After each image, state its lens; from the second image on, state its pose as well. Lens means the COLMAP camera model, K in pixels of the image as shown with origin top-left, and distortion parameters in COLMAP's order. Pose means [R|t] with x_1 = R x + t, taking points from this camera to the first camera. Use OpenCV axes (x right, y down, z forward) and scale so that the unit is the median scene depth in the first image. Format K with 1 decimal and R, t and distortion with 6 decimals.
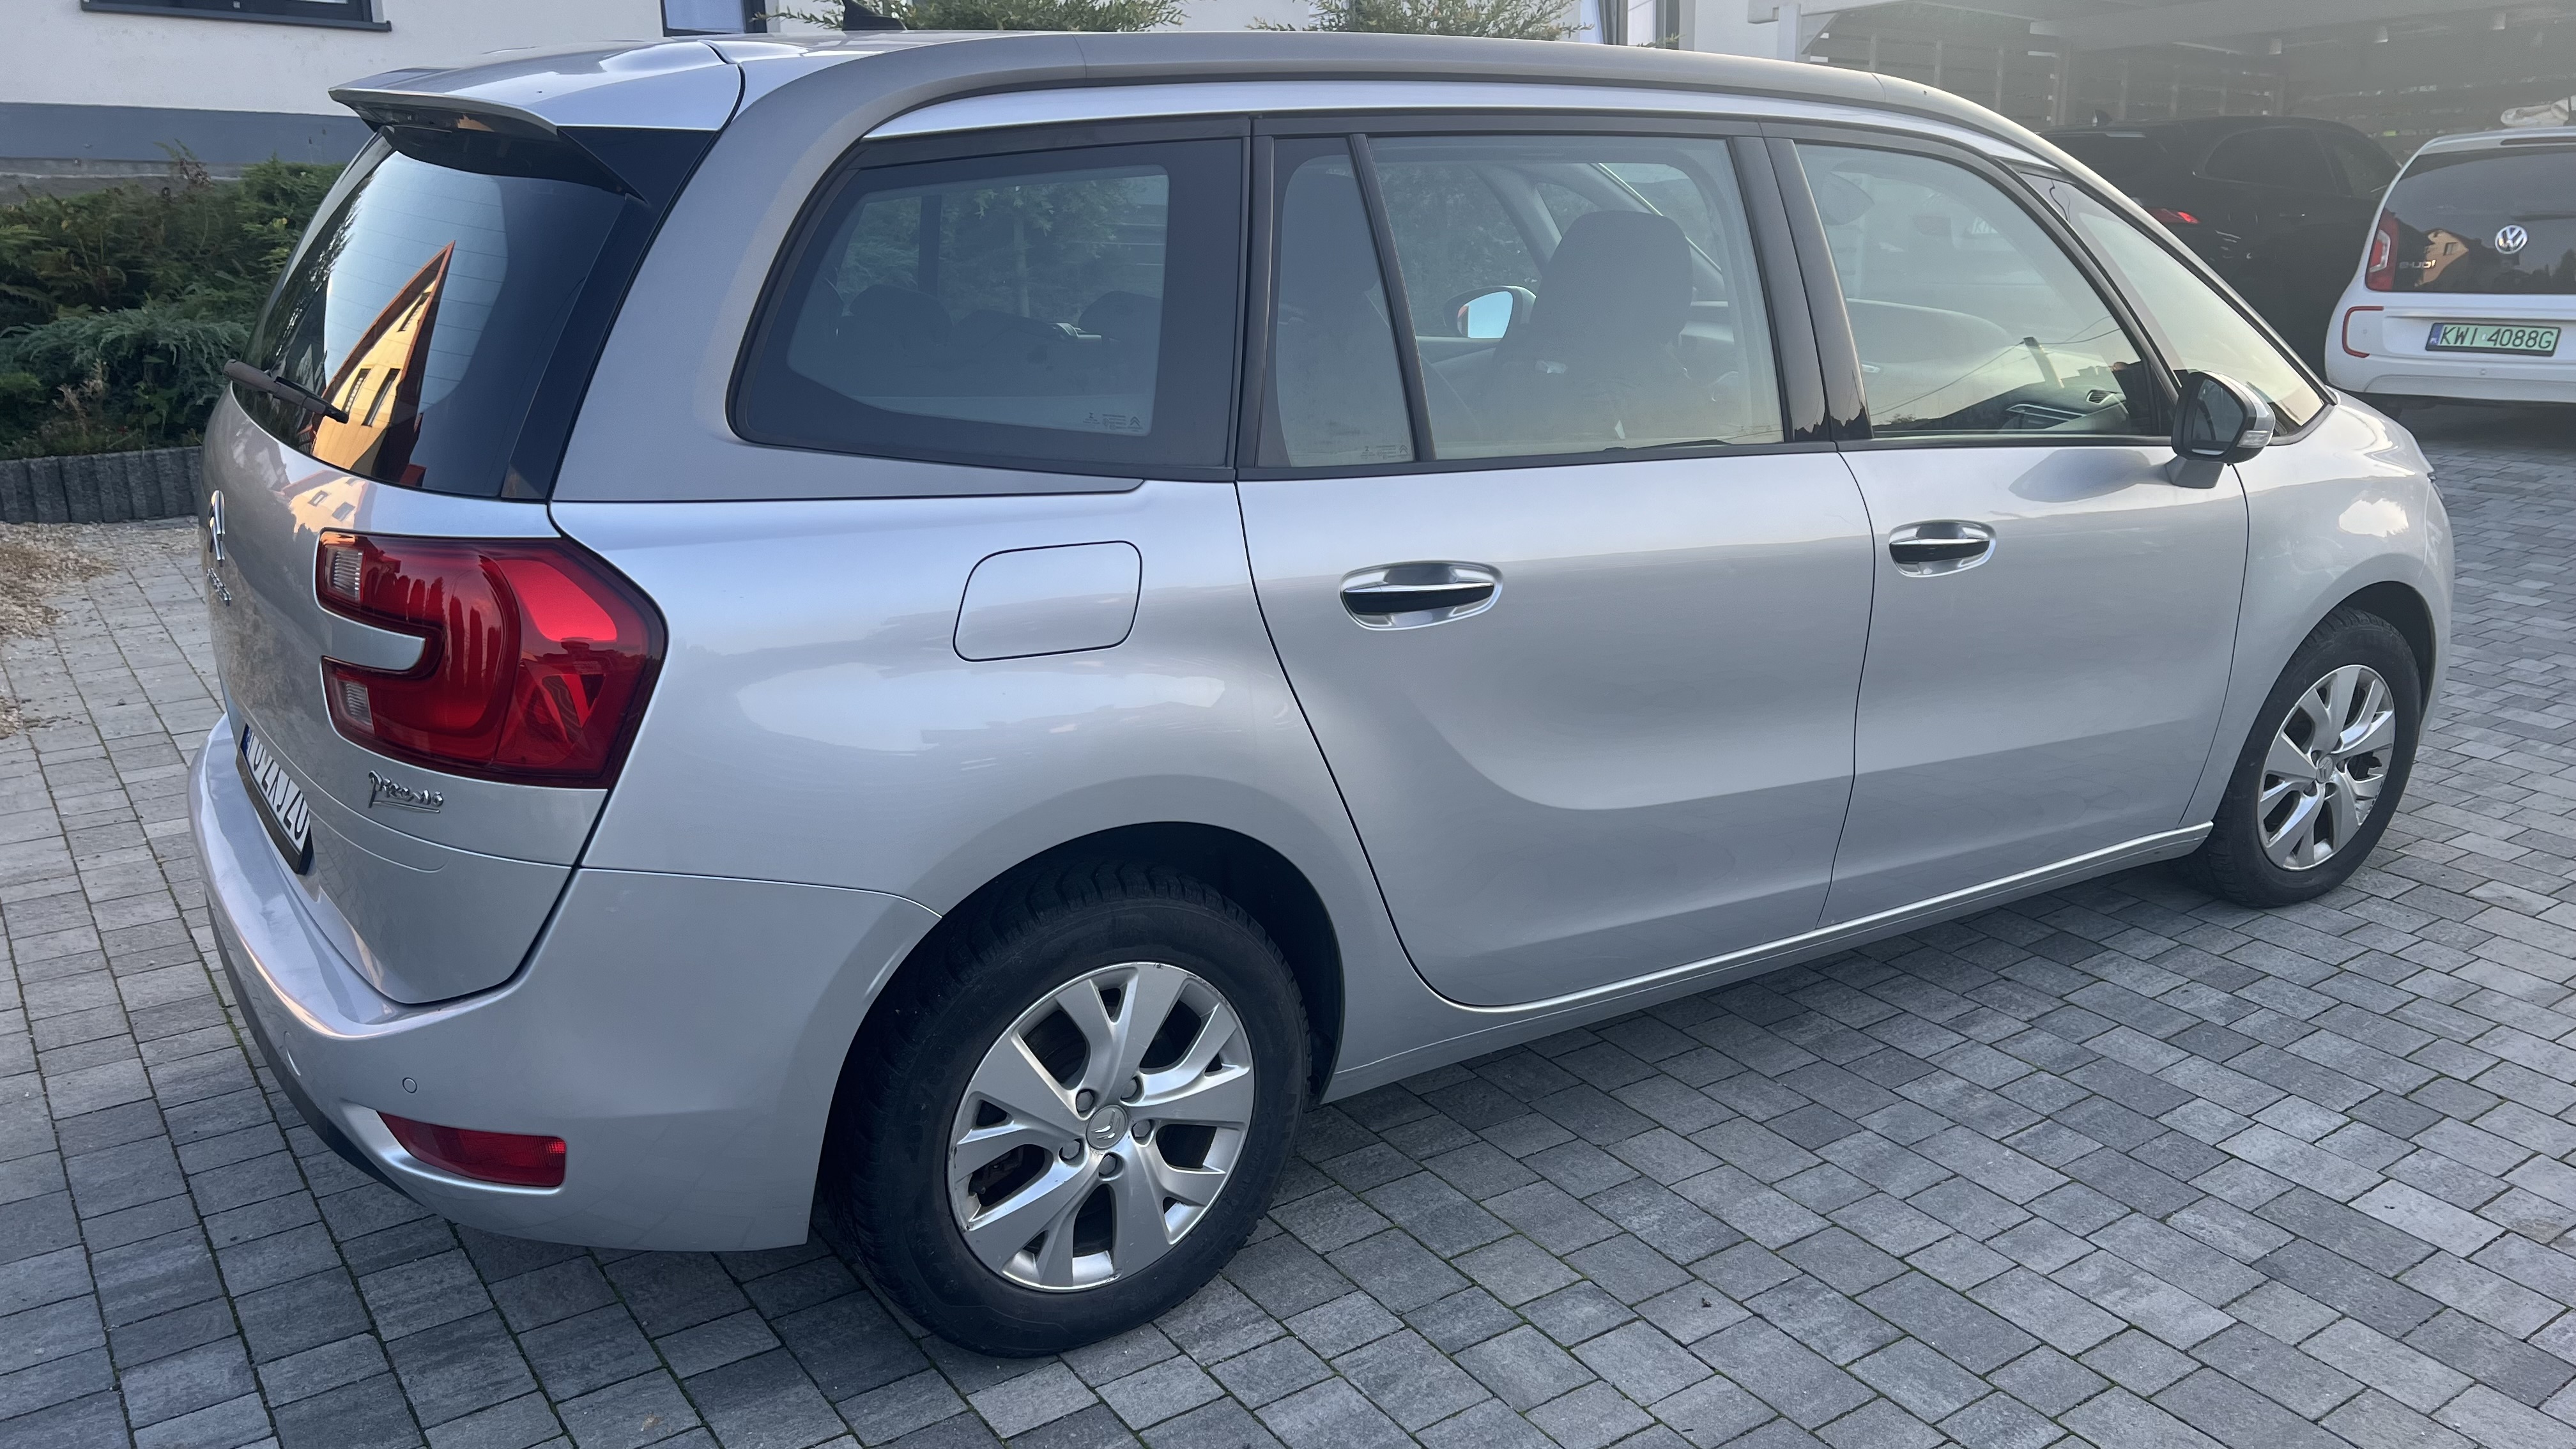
lens RADIAL K [[1942.6, 0, 1317.1], [0, 1942.6, 674.4], [0, 0, 1]] dist [0.004987, 0.000693]
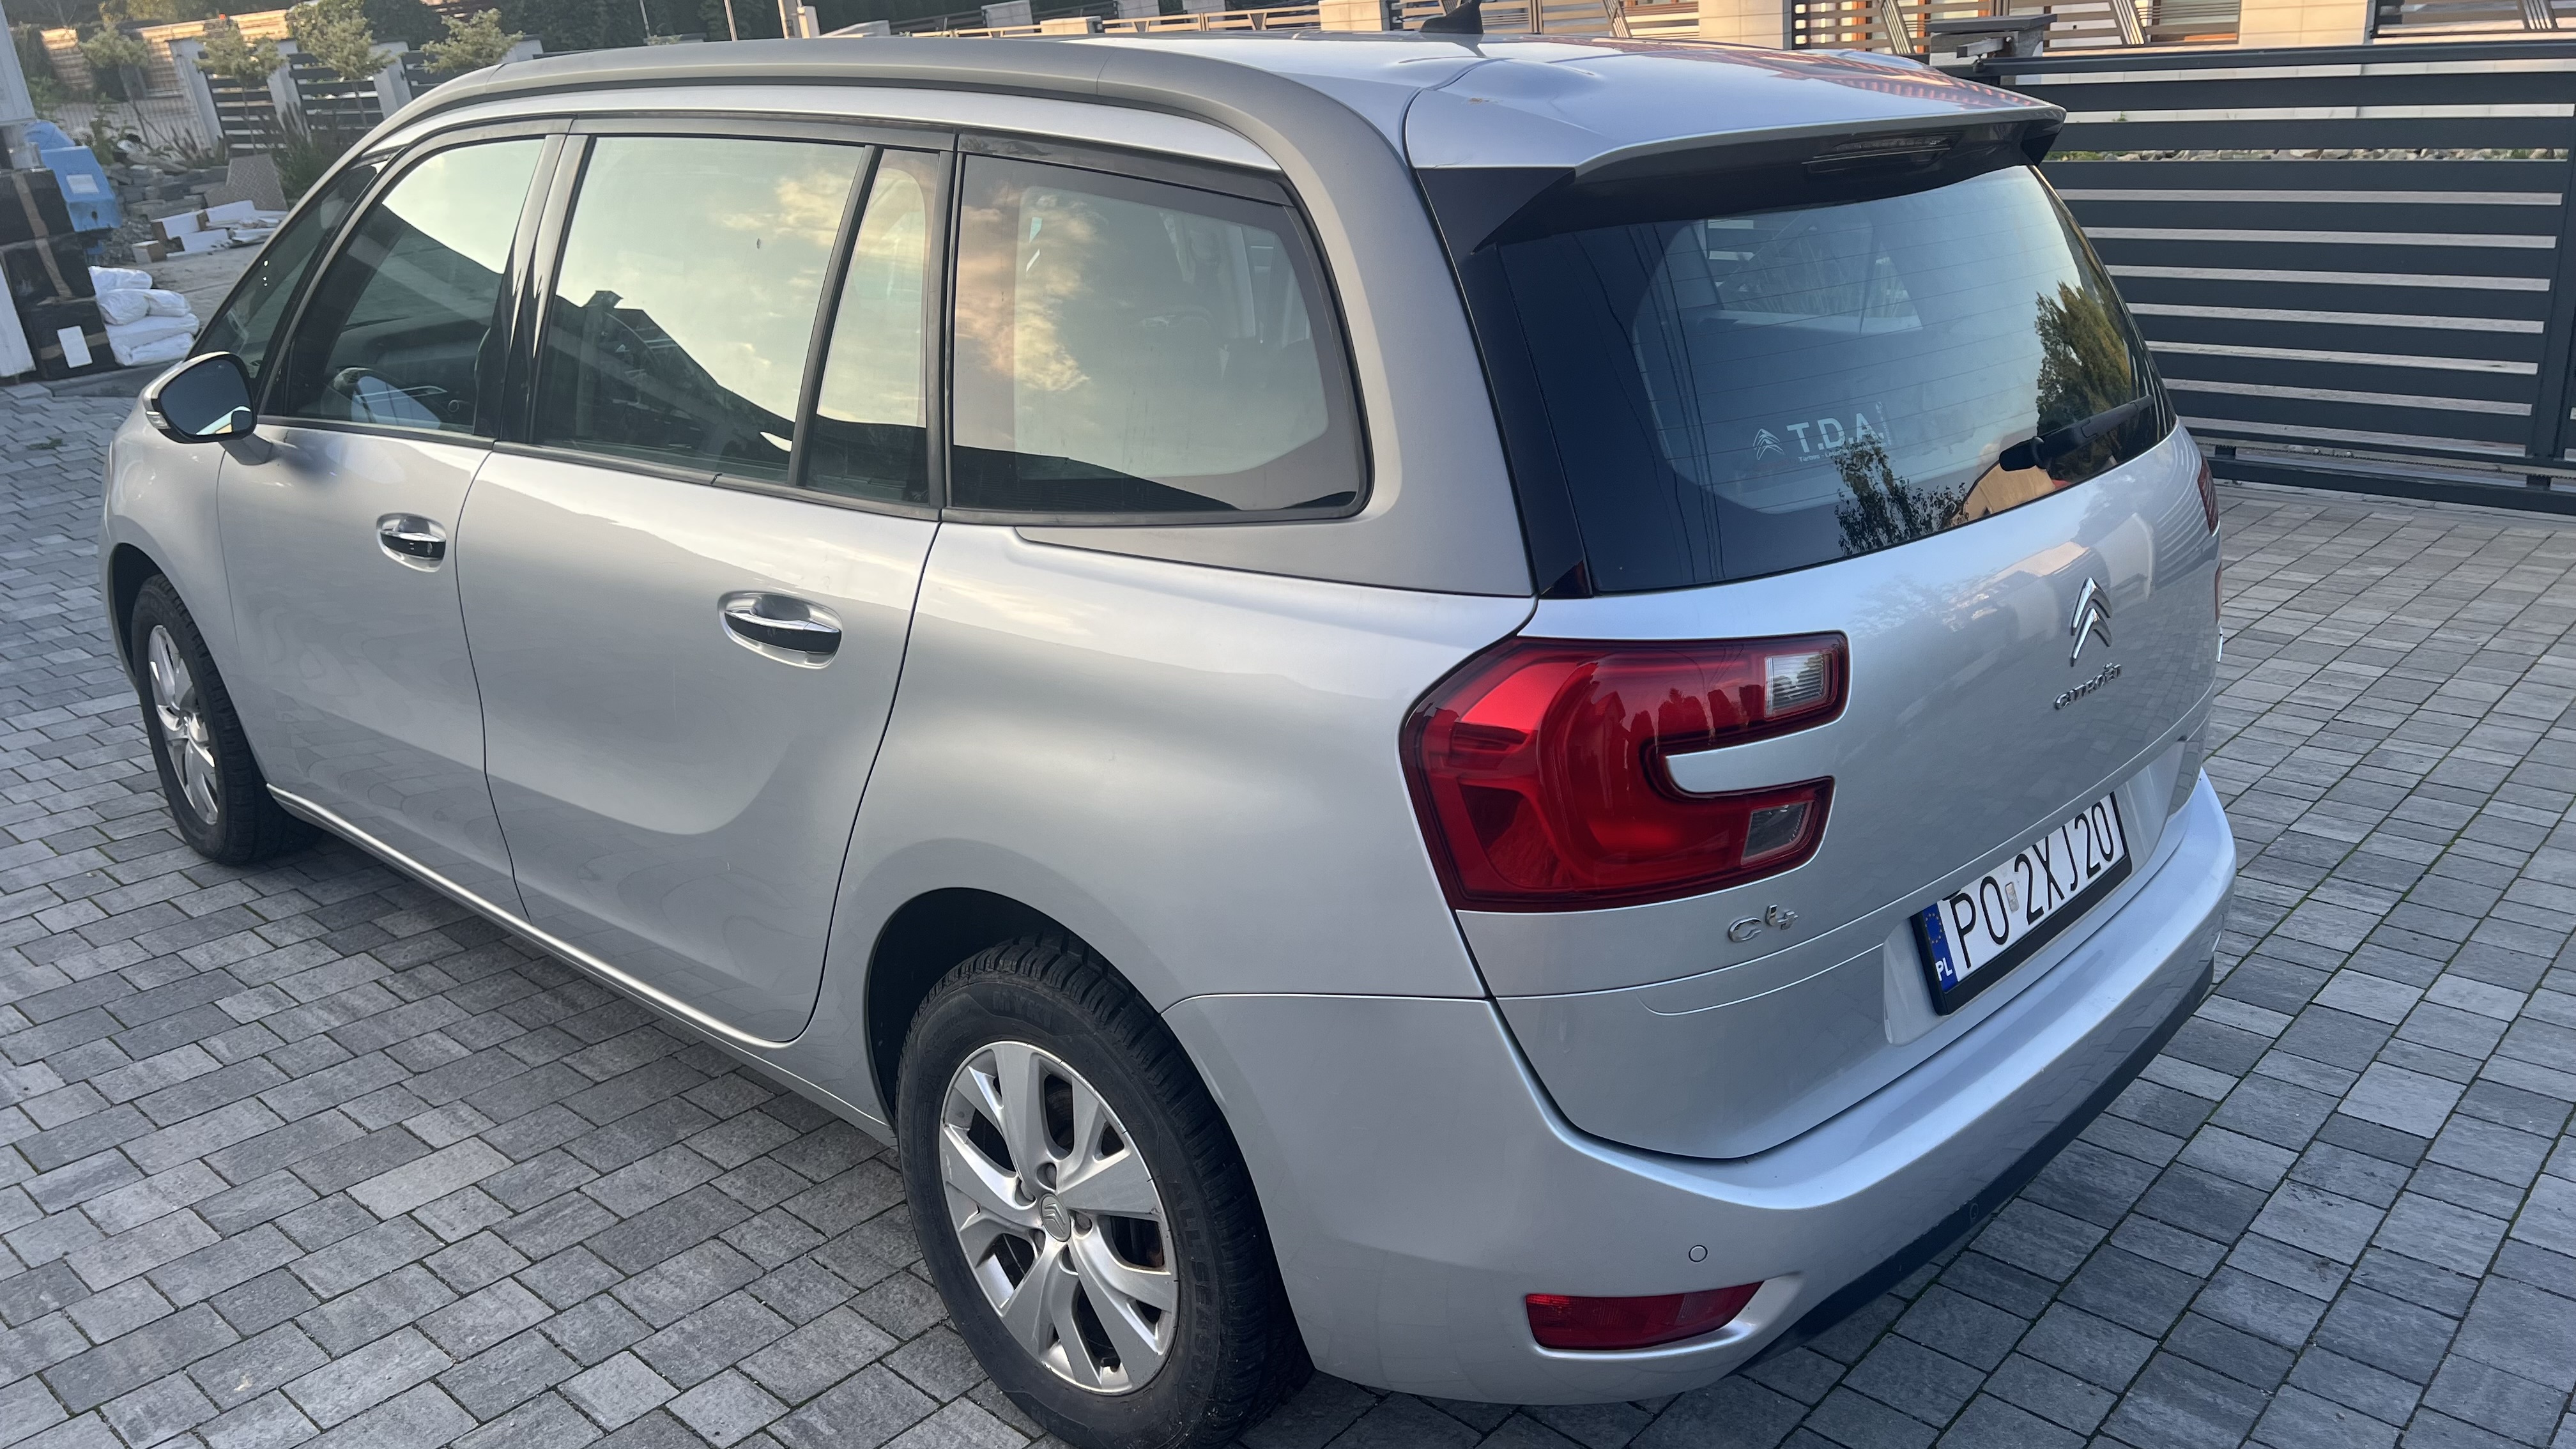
lens RADIAL K [[1939.1, 0, 1273.1], [0, 1939.1, 720.7], [0, 0, 1]] dist [0.041737, -0.043438]
pose [[-0.194647, -0.331053, 0.923318, -1.189425], [0.284266, 0.881886, 0.376124, -0.420470], [-0.938779, 0.335680, -0.077550, 1.296458]]
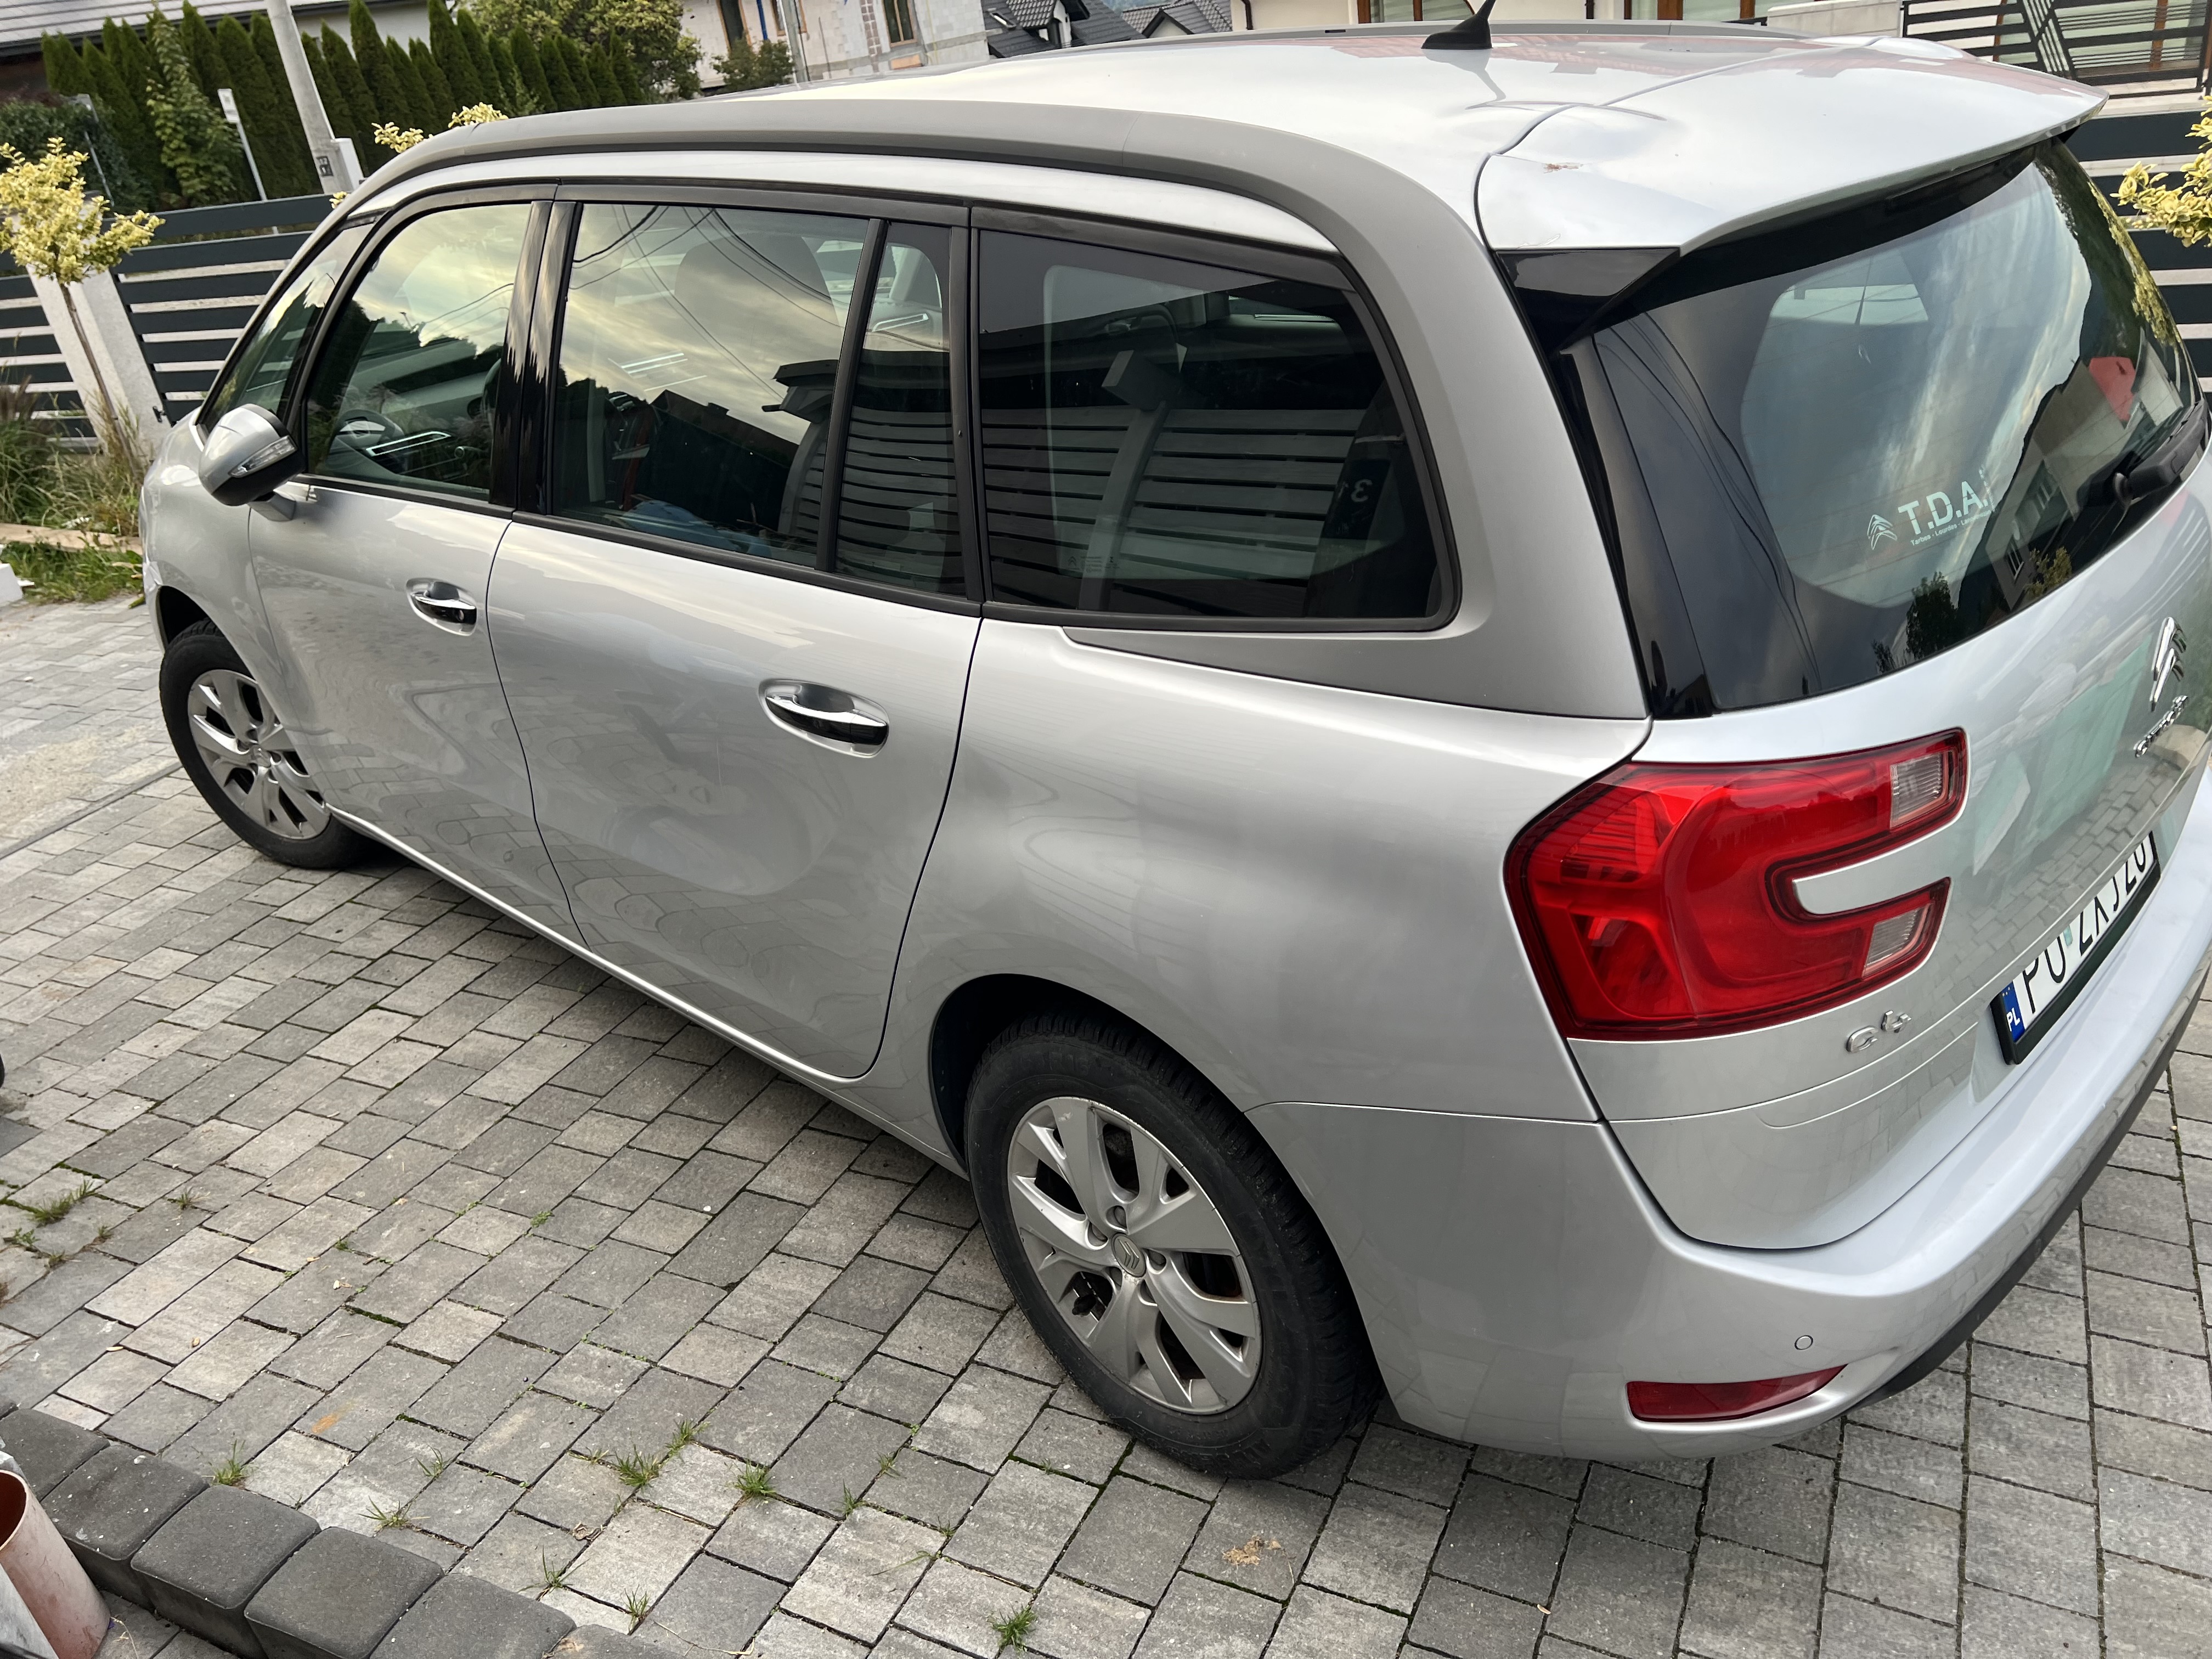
lens RADIAL K [[1676.9, 0, 1106.0], [0, 1676.9, 829.5], [0, 0, 1]] dist [0.013693, 0.000816]
pose [[-0.190097, -0.451778, 0.871642, -1.043460], [0.343071, 0.801292, 0.490136, -0.482597], [-0.919872, 0.392209, 0.002669, 1.321951]]
